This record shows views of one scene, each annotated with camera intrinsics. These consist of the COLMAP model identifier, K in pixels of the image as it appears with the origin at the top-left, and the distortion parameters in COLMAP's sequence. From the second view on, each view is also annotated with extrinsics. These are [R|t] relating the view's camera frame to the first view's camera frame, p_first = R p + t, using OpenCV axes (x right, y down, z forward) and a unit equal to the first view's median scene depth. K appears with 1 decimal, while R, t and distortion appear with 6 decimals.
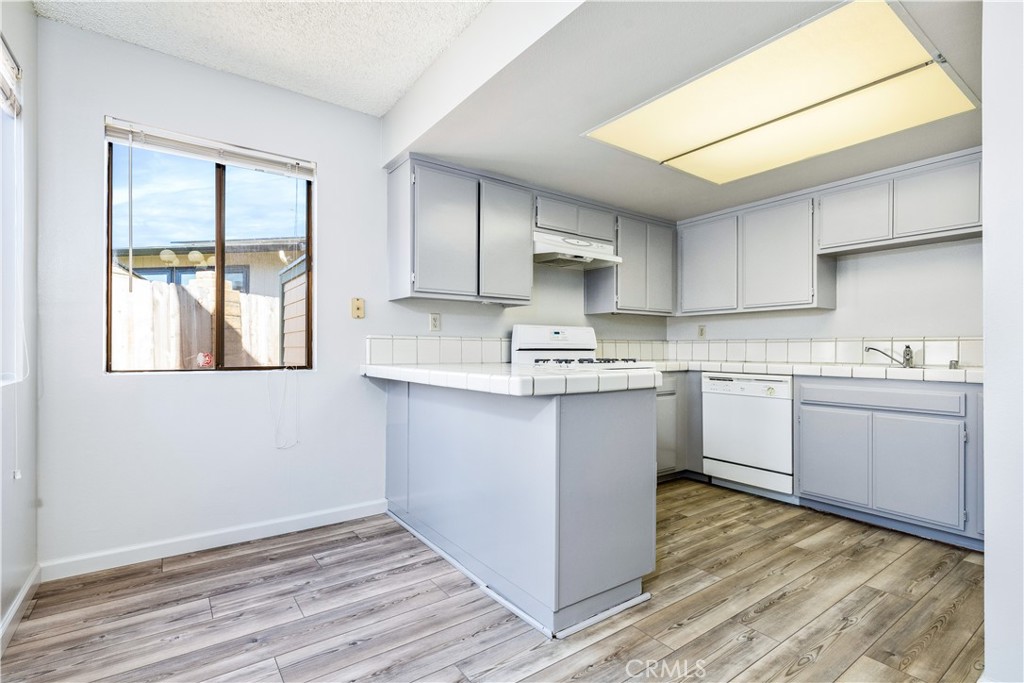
lens RADIAL K [[461.0, 0, 509.5], [0, 461.0, 348.0], [0, 0, 1]] dist [0.003293, 0.000233]
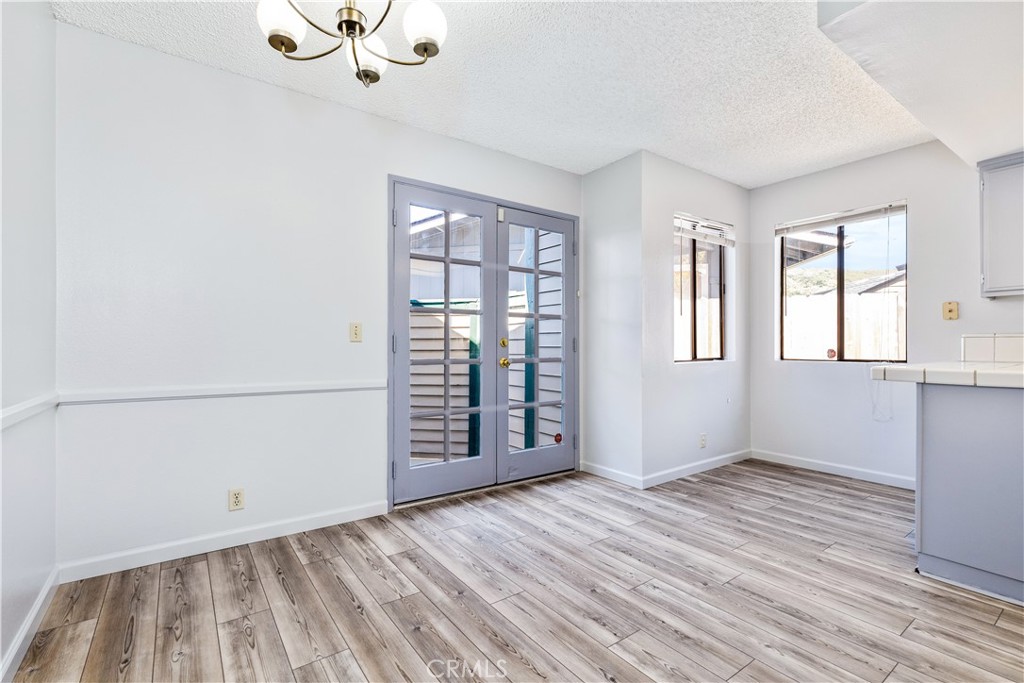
lens RADIAL K [[461.0, 0, 509.5], [0, 461.0, 348.0], [0, 0, 1]] dist [0.003293, 0.000233]
pose [[0.006132, 0.004090, -0.999973, 1.146578], [0.009126, 0.999950, 0.004145, -0.014602], [0.999940, -0.009151, 0.006095, -0.122324]]
